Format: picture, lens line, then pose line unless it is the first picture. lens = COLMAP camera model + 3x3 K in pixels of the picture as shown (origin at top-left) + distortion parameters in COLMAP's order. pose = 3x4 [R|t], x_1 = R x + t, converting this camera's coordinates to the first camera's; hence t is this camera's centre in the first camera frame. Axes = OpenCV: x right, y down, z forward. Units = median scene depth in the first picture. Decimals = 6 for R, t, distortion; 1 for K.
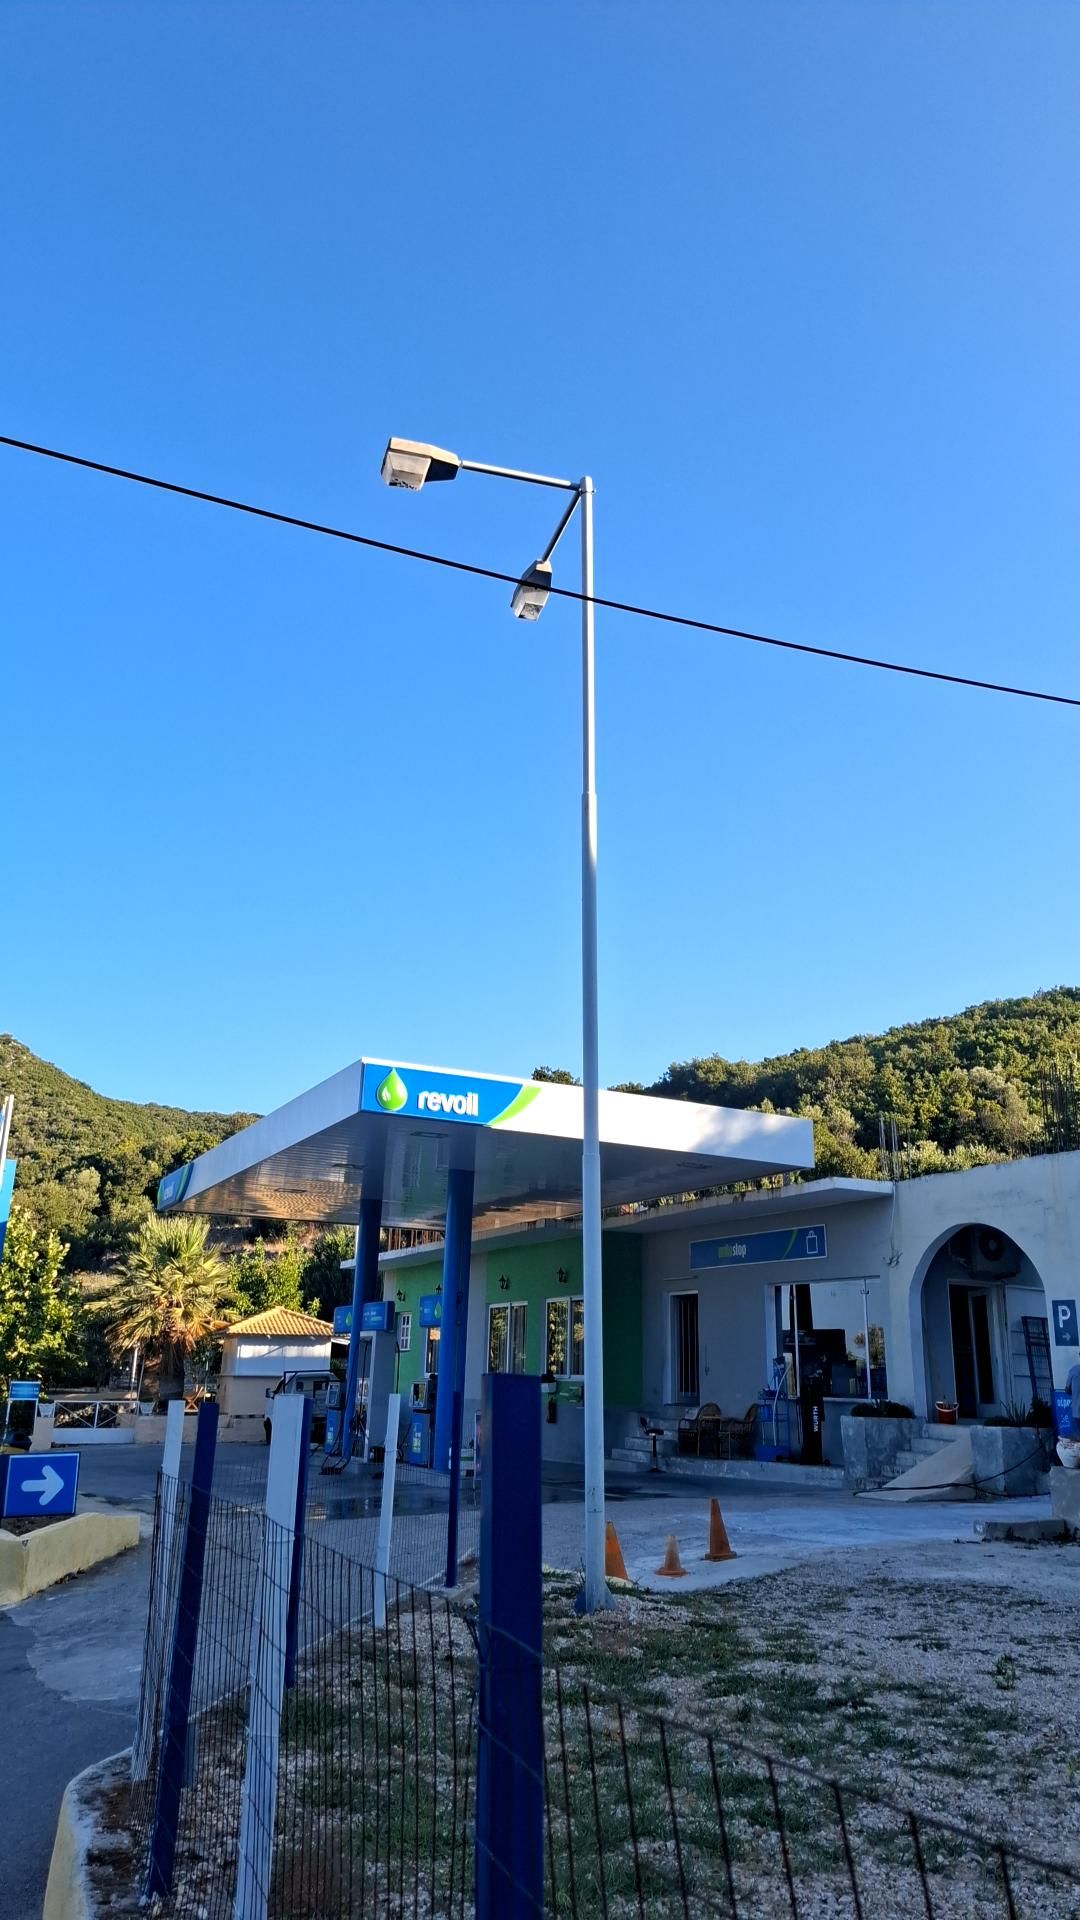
lens RADIAL K [[1244.8, 0, 540.0], [0, 1244.8, 960.0], [0, 0, 1]] dist [-0.002994, -0.001154]
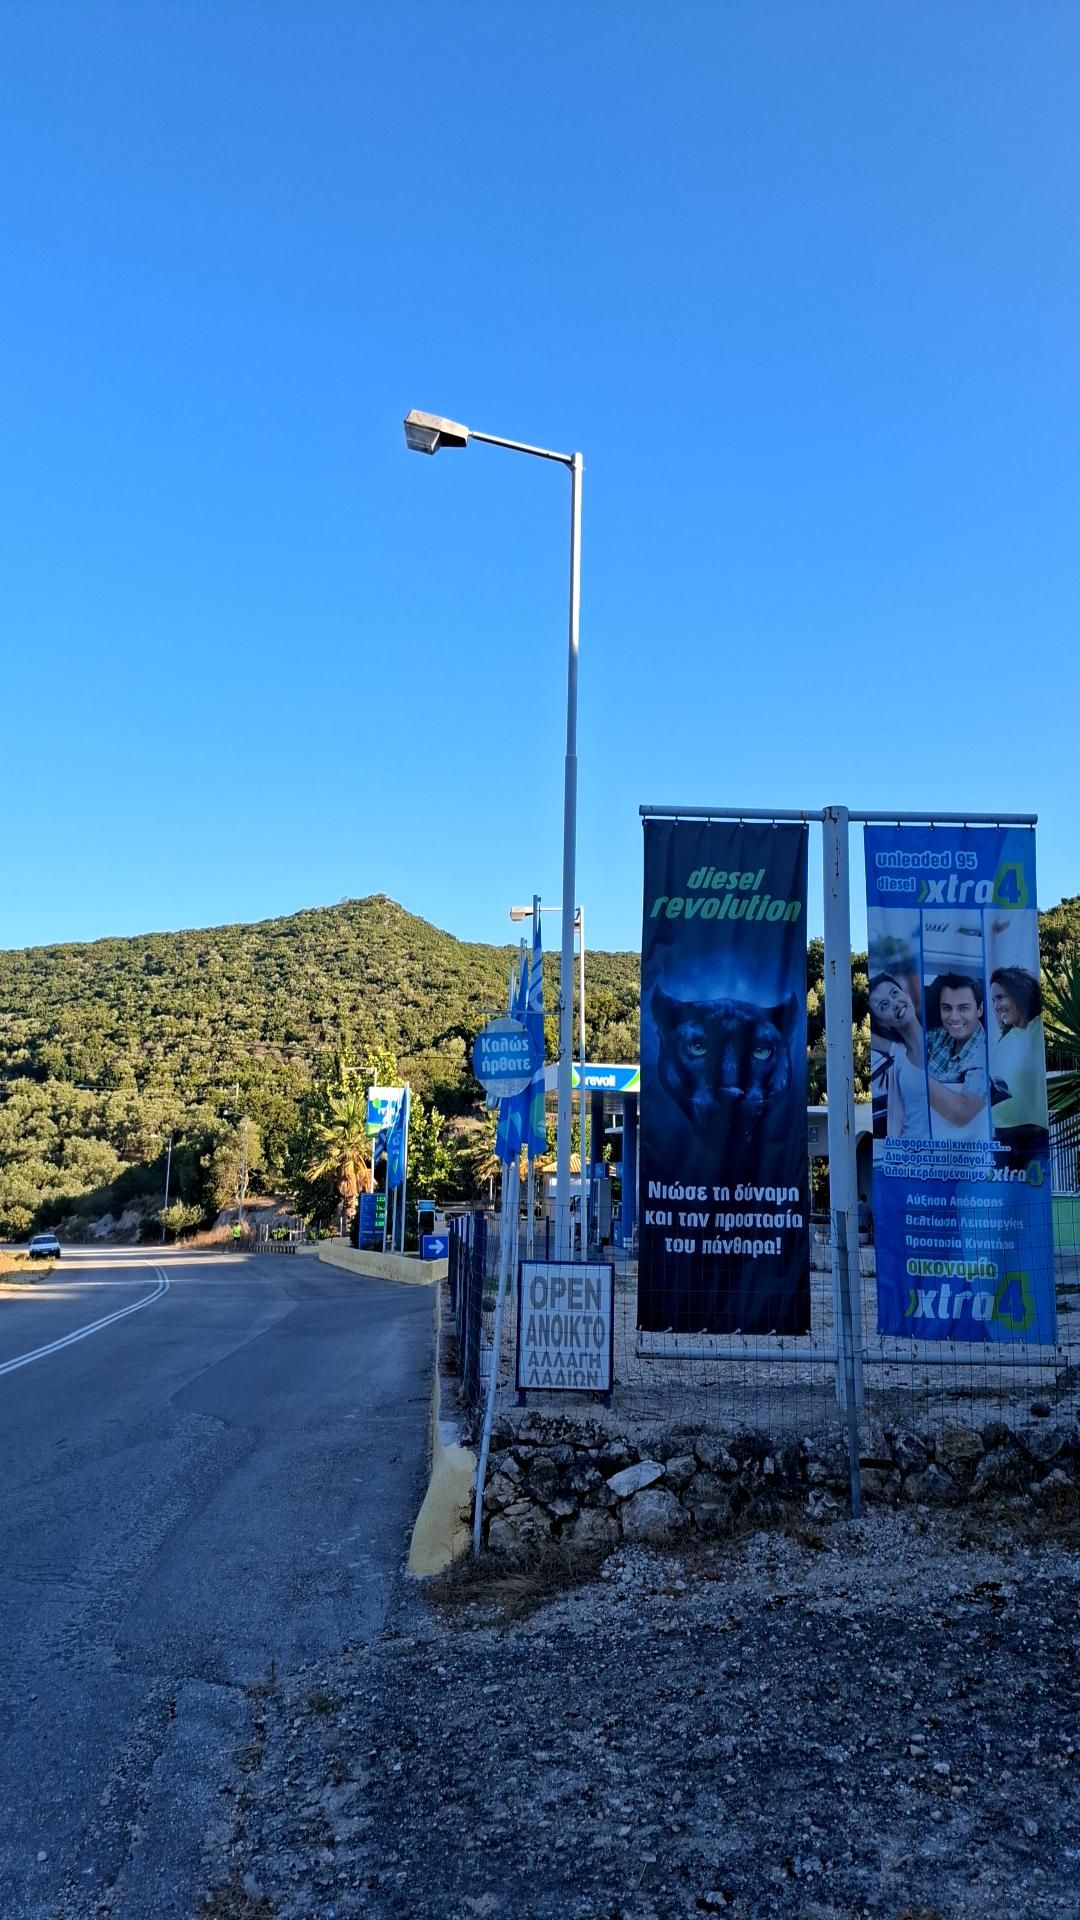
lens RADIAL K [[1244.8, 0, 540.0], [0, 1244.8, 960.0], [0, 0, 1]] dist [-0.002994, -0.001154]
pose [[0.959884, -0.046034, -0.276591, 0.086579], [0.085078, 0.987744, 0.130860, -0.076552], [0.267177, -0.149142, 0.952036, -0.207887]]
